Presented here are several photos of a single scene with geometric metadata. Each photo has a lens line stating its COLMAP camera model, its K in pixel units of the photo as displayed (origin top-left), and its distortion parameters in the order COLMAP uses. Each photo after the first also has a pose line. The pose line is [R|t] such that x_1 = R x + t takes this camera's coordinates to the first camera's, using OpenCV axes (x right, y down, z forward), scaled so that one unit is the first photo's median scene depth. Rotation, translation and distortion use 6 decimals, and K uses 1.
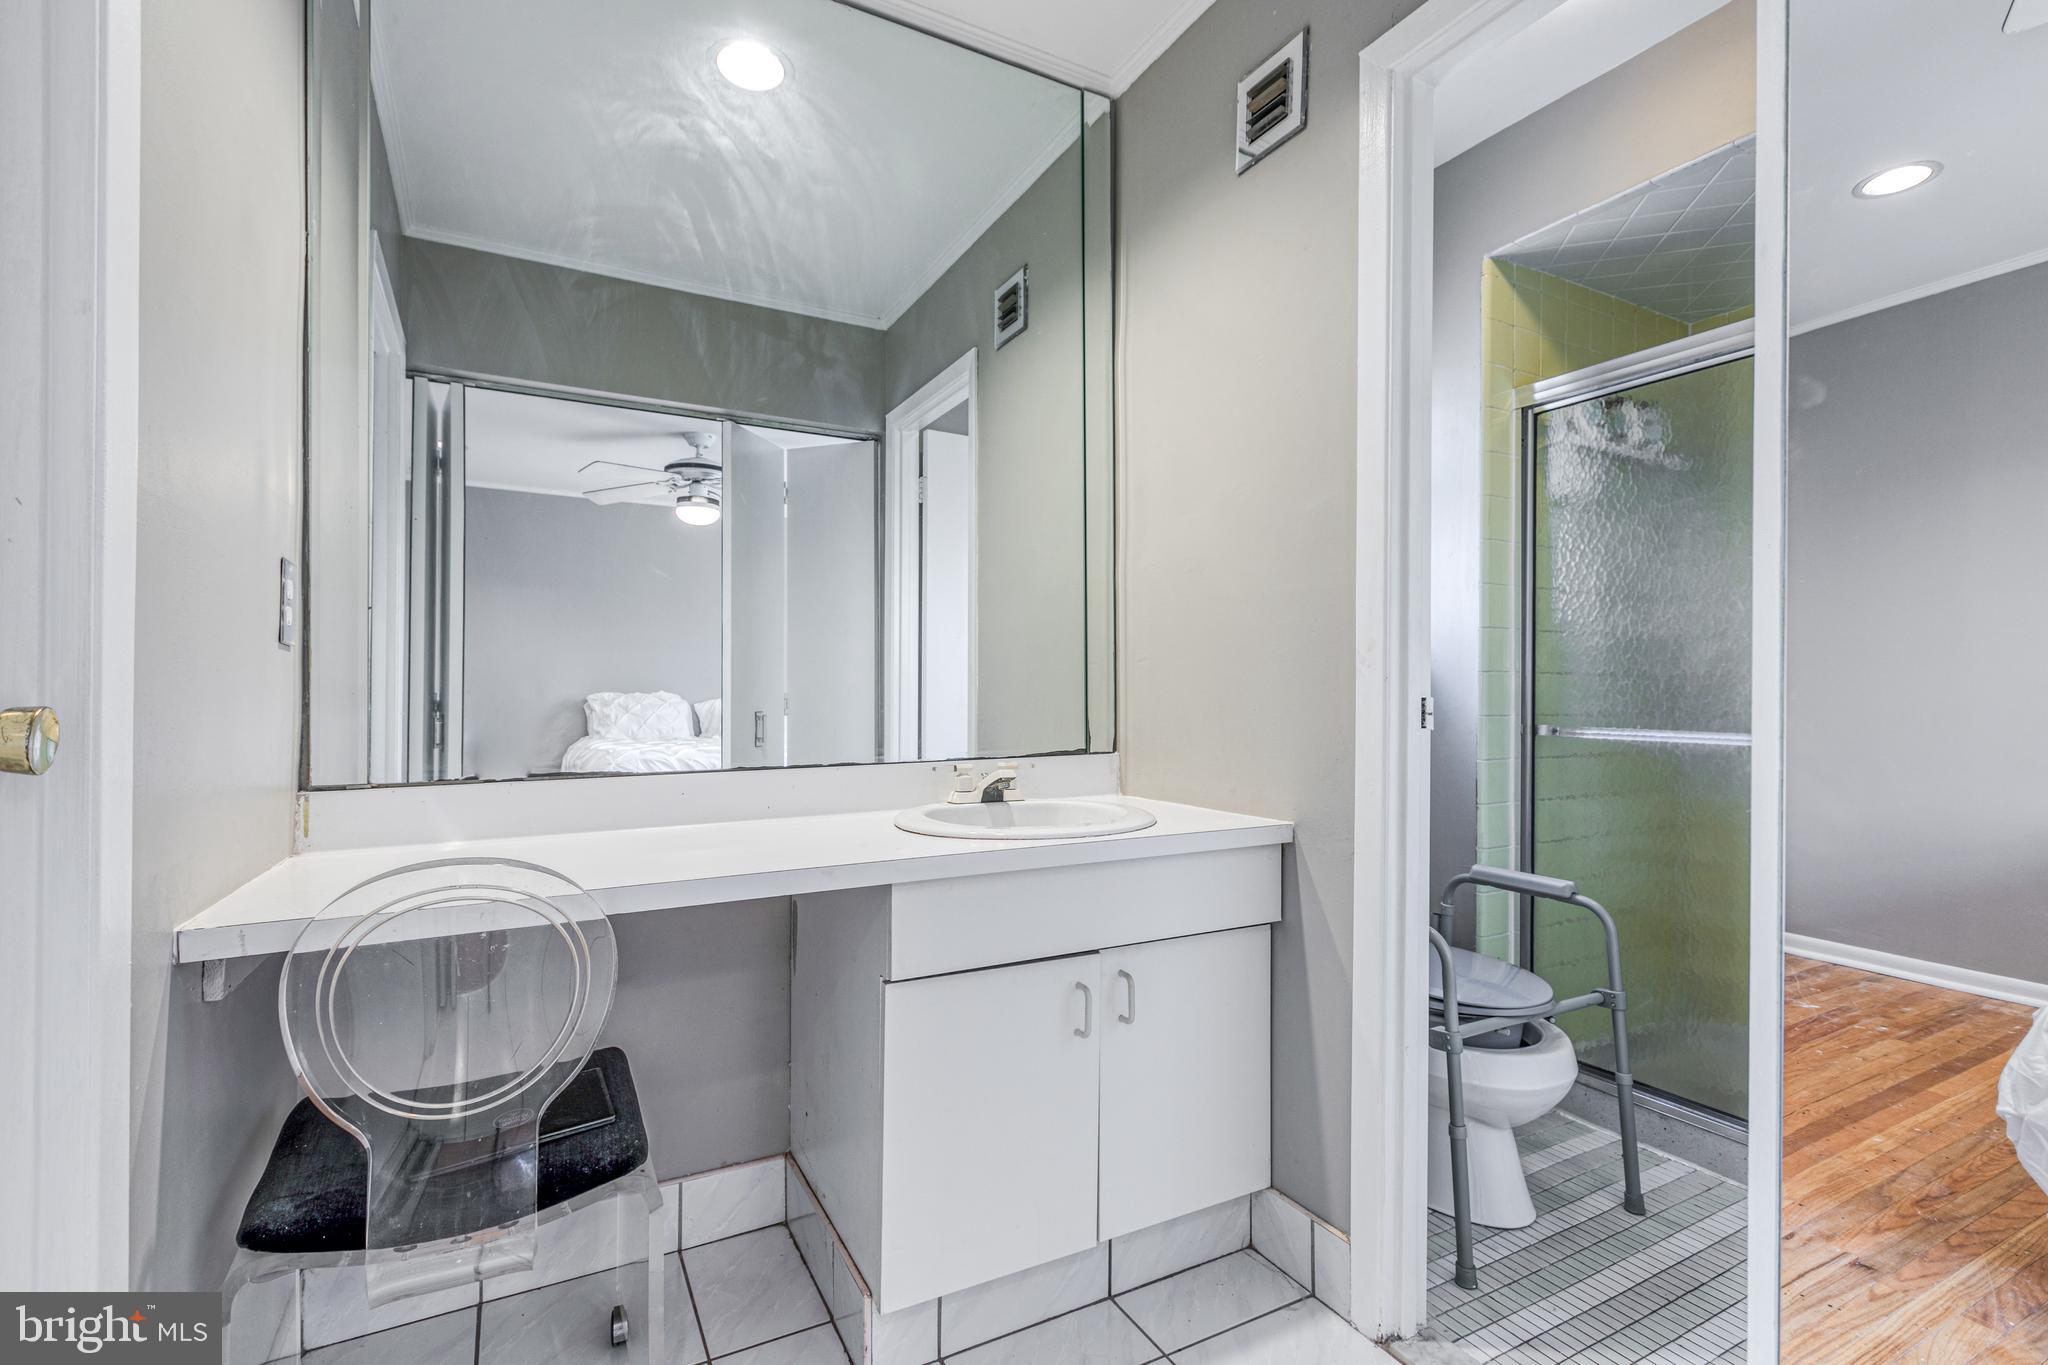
lens RADIAL K [[912.8, 0, 1021.0], [0, 912.8, 693.6], [0, 0, 1]] dist [0.000467, -0.000434]
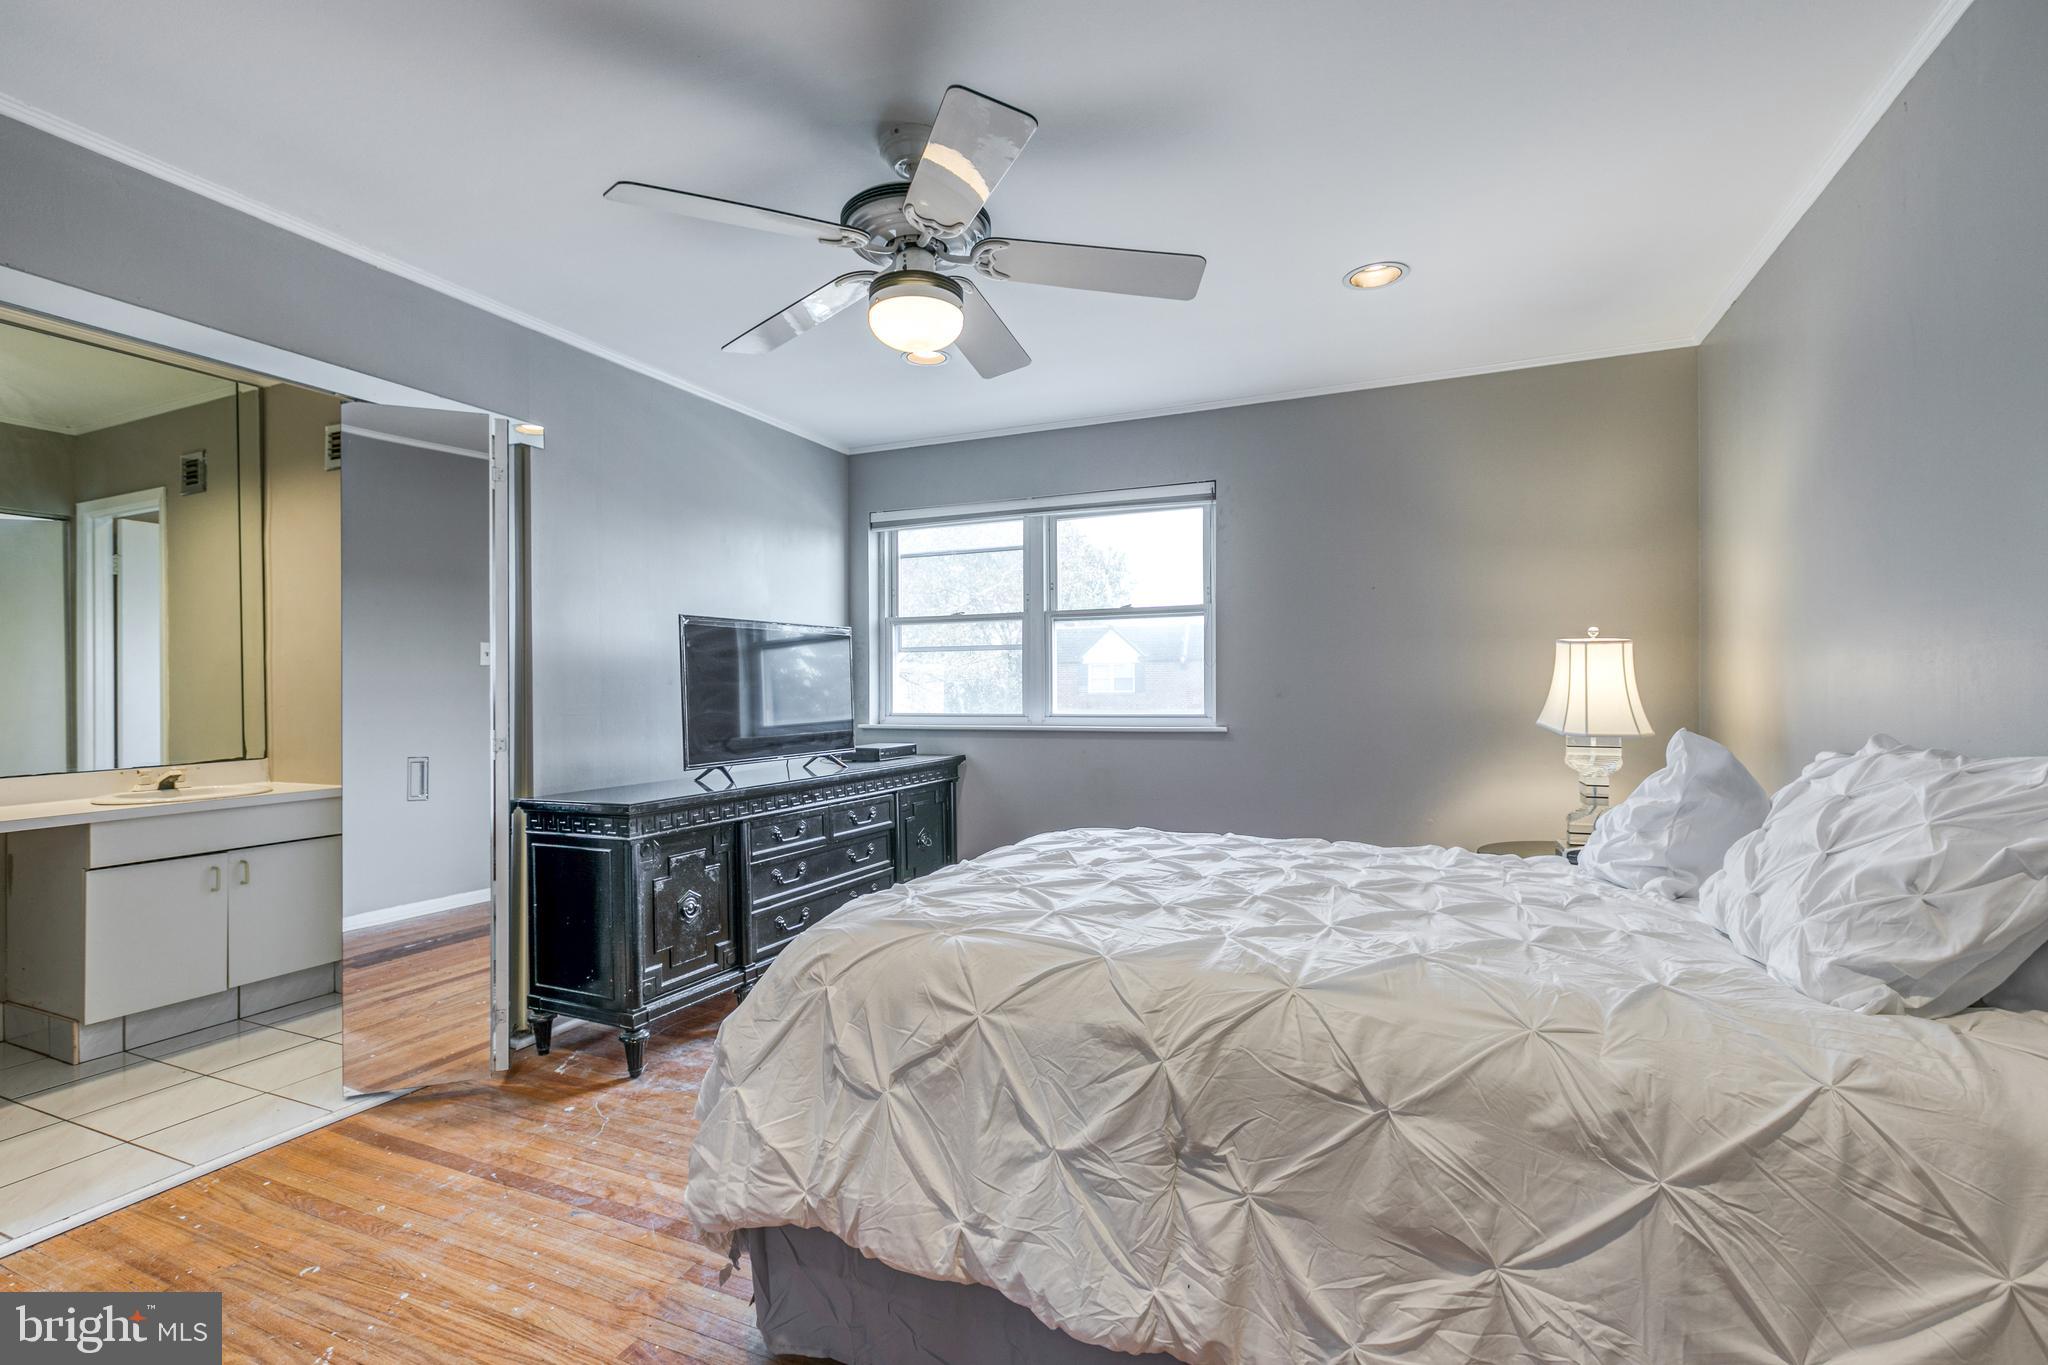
lens RADIAL K [[912.8, 0, 1021.0], [0, 912.8, 693.6], [0, 0, 1]] dist [0.000467, -0.000434]
pose [[0.789615, -0.007967, 0.613551, 0.175588], [0.004035, 0.999962, 0.007791, -0.069786], [-0.613589, -0.003676, 0.789617, -1.311133]]
